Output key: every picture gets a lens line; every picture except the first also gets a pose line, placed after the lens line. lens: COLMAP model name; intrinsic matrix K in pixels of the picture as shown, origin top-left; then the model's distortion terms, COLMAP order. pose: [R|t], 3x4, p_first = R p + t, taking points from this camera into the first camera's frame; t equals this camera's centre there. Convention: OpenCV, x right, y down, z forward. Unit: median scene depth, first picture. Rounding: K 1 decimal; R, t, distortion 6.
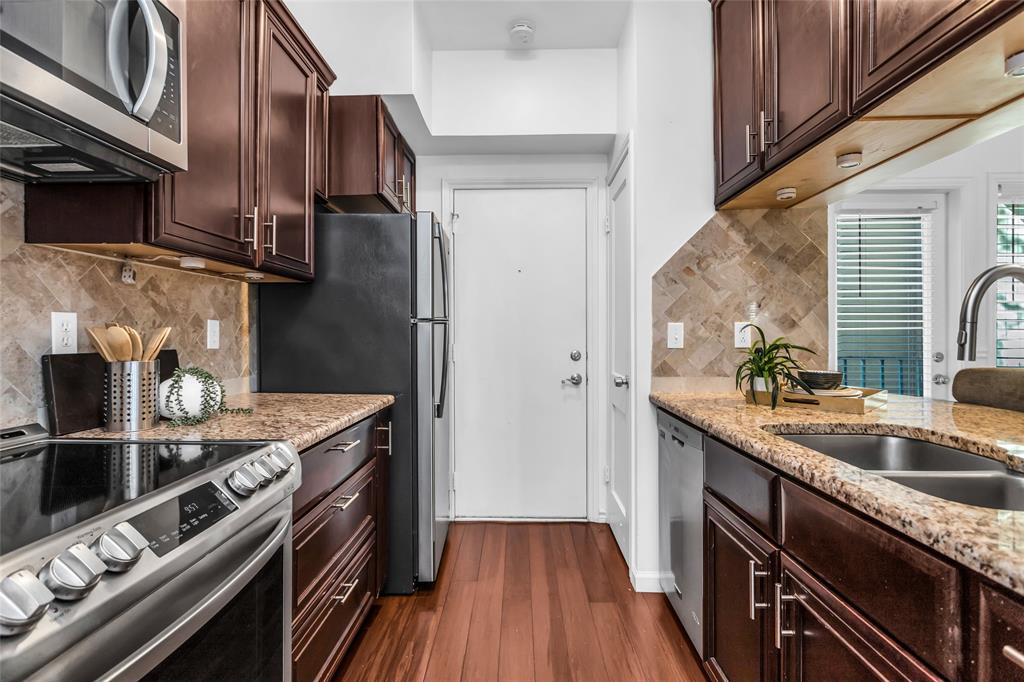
lens RADIAL K [[496.4, 0, 512.9], [0, 496.4, 335.3], [0, 0, 1]] dist [0.000997, 0.000027]
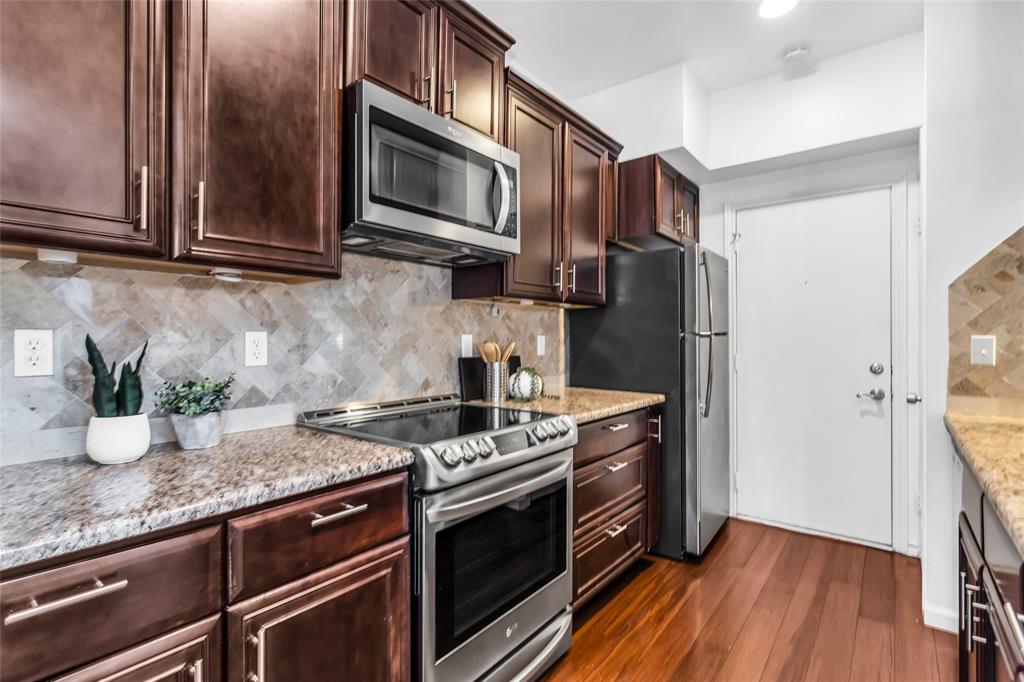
lens RADIAL K [[494.7, 0, 512.0], [0, 494.7, 341.0], [0, 0, 1]] dist [-0.001783, -0.000556]
pose [[0.800436, 0.003432, -0.599409, 0.218918], [-0.002437, 0.999994, 0.002472, -0.019196], [0.599413, -0.000518, 0.800439, -0.244530]]
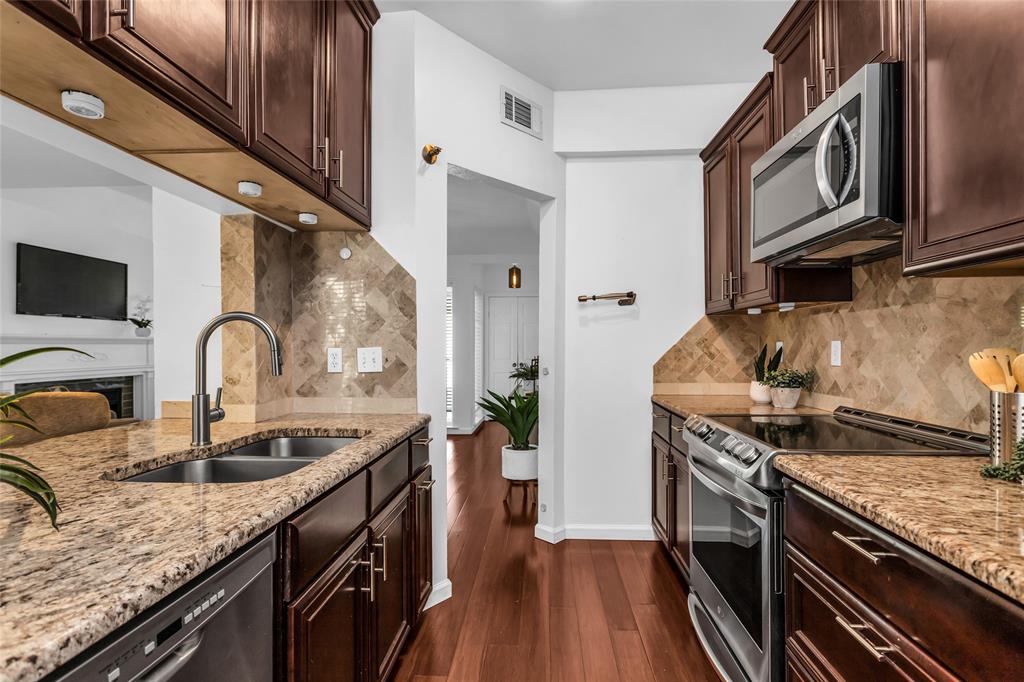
lens RADIAL K [[494.7, 0, 512.0], [0, 494.7, 341.0], [0, 0, 1]] dist [-0.001783, -0.000556]
pose [[-0.998901, 0.003809, 0.046711, 0.062609], [0.003422, 0.999959, -0.008351, -0.023970], [-0.046741, -0.008182, -0.998874, 1.303860]]
